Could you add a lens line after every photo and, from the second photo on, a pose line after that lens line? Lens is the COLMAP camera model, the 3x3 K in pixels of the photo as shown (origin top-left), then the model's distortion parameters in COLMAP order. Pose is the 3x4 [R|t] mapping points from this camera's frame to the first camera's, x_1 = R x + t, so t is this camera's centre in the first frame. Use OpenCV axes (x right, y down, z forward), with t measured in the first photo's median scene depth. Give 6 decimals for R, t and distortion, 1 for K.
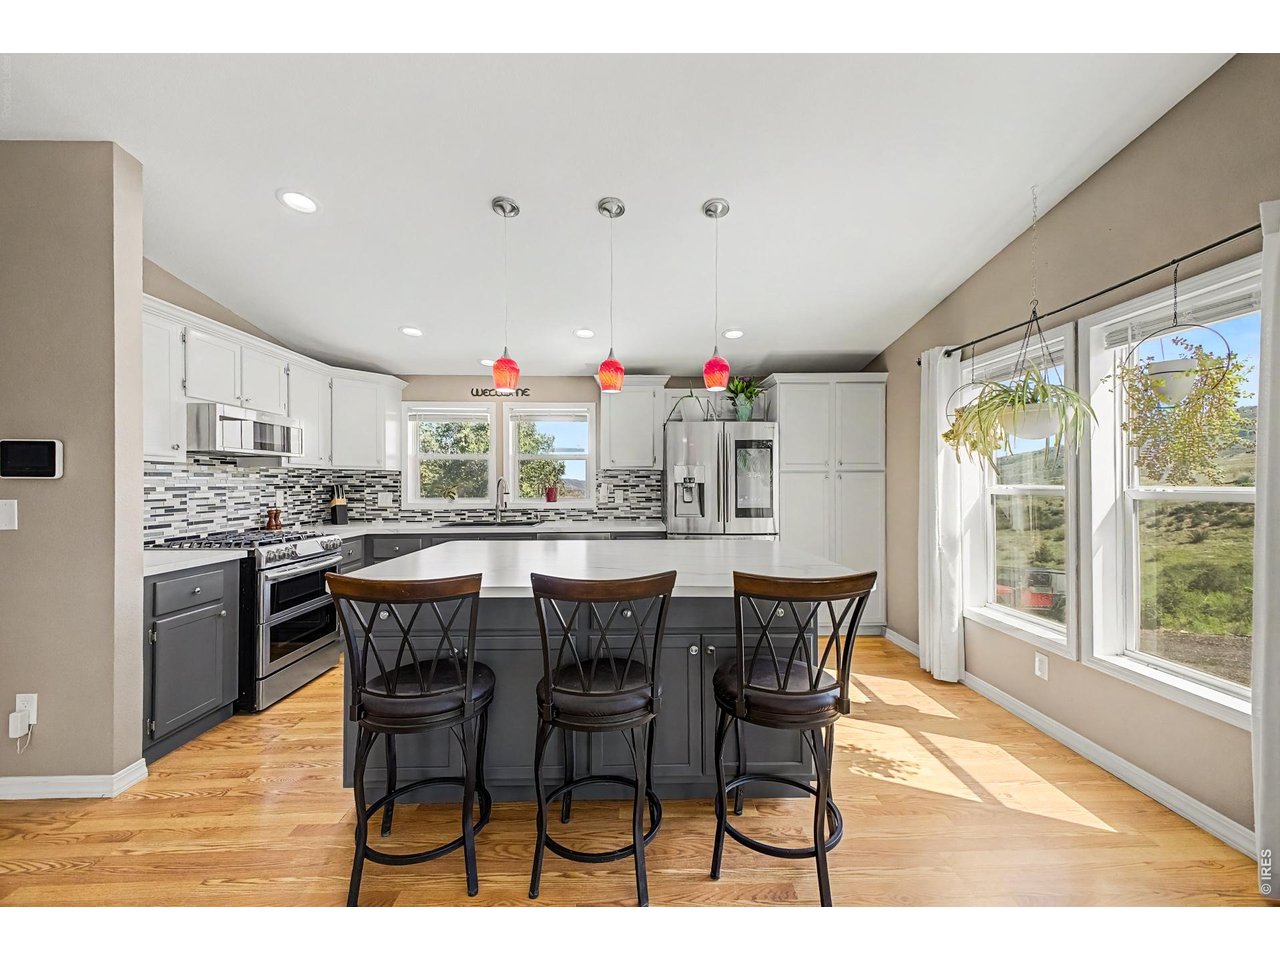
lens RADIAL K [[508.6, 0, 647.5], [0, 508.6, 470.9], [0, 0, 1]] dist [0.006688, -0.000063]
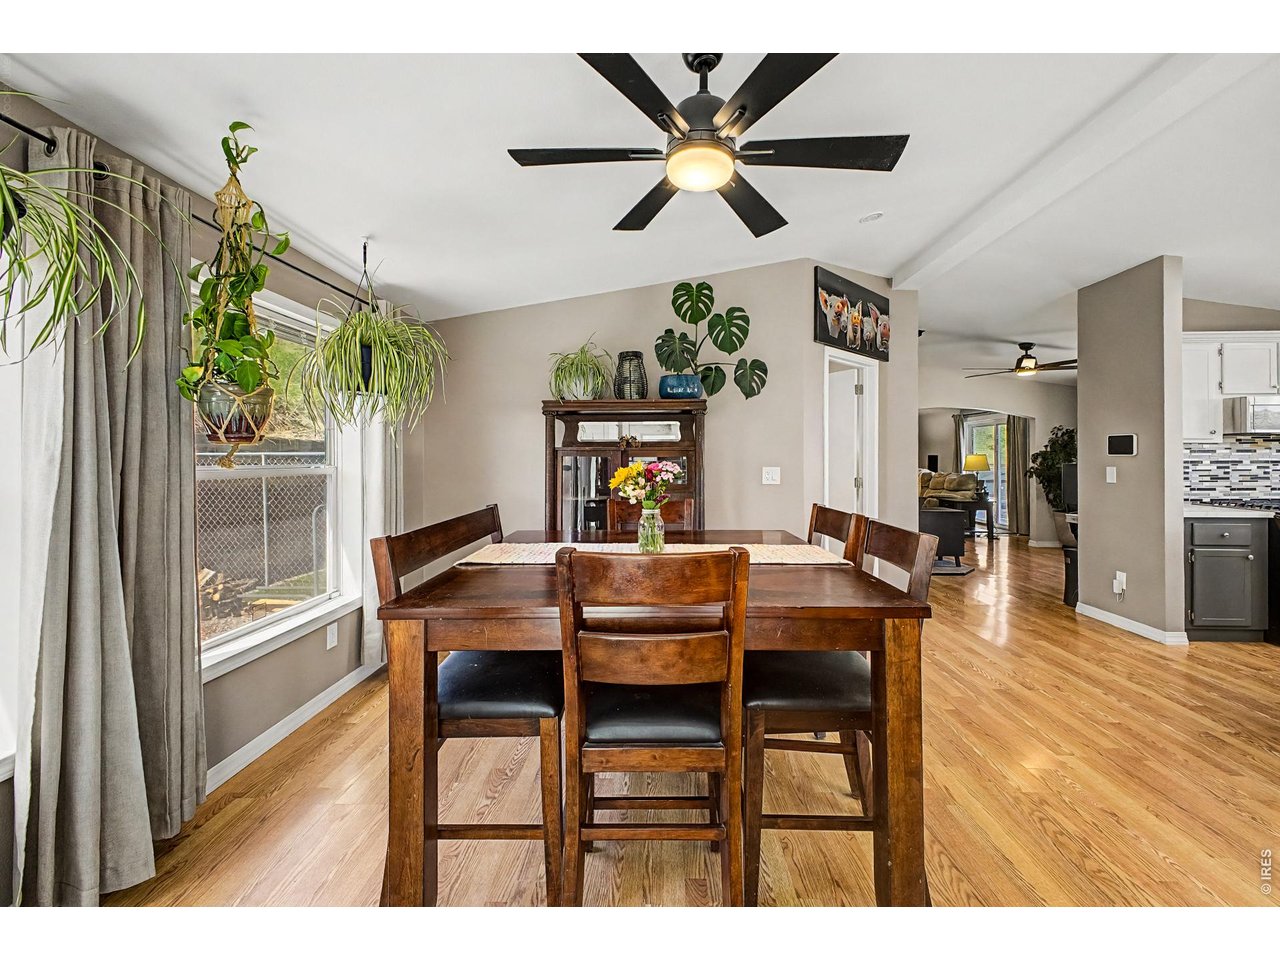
lens RADIAL K [[508.6, 0, 647.5], [0, 508.6, 470.9], [0, 0, 1]] dist [0.006688, -0.000063]
pose [[-0.074201, 0.023920, -0.996956, 0.536284], [0.025062, 0.999441, 0.022114, -0.009337], [0.996928, -0.023344, -0.074759, -0.397797]]
